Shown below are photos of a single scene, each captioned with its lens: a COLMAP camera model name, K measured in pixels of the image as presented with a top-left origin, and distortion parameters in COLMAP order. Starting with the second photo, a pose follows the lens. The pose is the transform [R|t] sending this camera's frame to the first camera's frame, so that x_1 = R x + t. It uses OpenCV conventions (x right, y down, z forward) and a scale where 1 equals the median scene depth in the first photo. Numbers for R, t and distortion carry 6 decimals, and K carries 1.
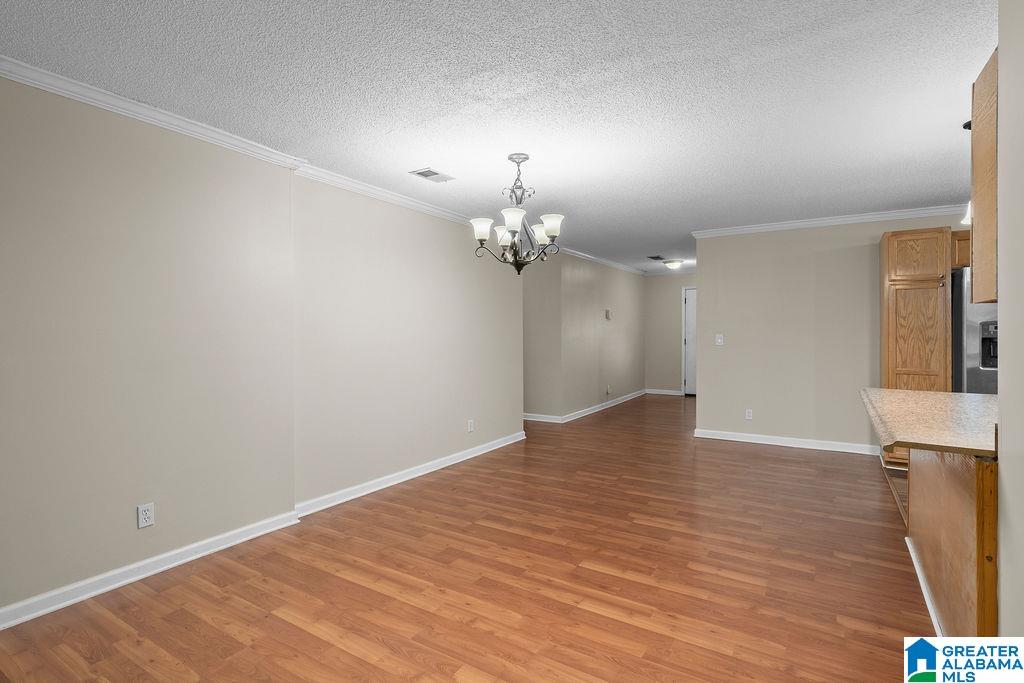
lens RADIAL K [[484.9, 0, 511.1], [0, 484.9, 336.4], [0, 0, 1]] dist [0.010378, -0.000947]
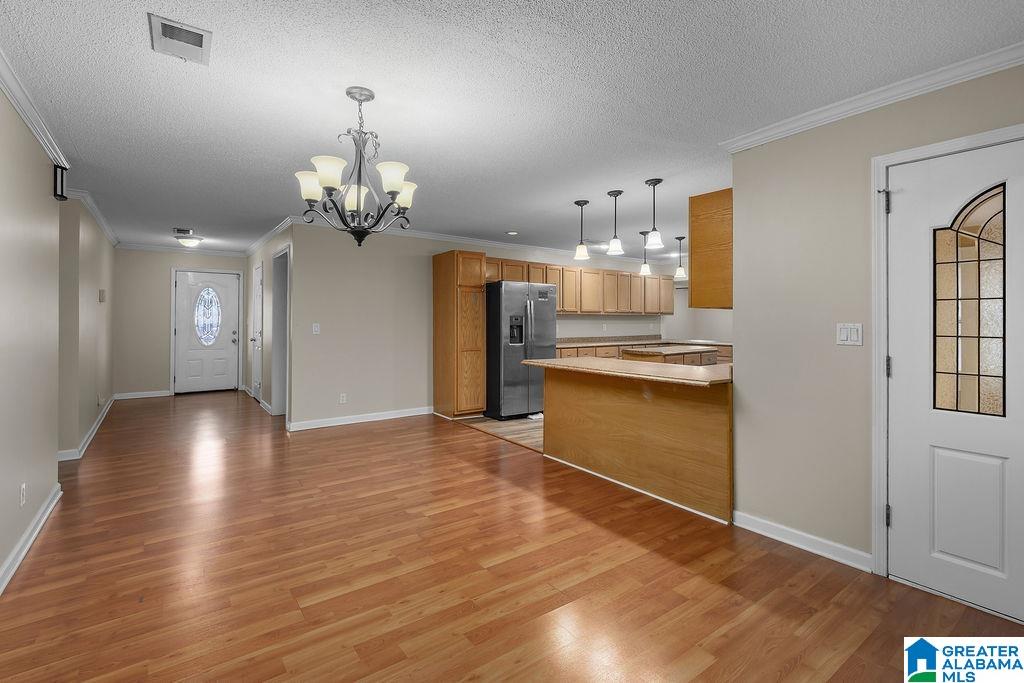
lens RADIAL K [[466.7, 0, 496.5], [0, 466.7, 321.8], [0, 0, 1]] dist [0.001281, 0.000967]
pose [[0.399639, 0.001272, 0.916672, -0.558033], [0.005335, 0.999979, -0.003713, -0.003928], [-0.916657, 0.006375, 0.399624, 0.498101]]
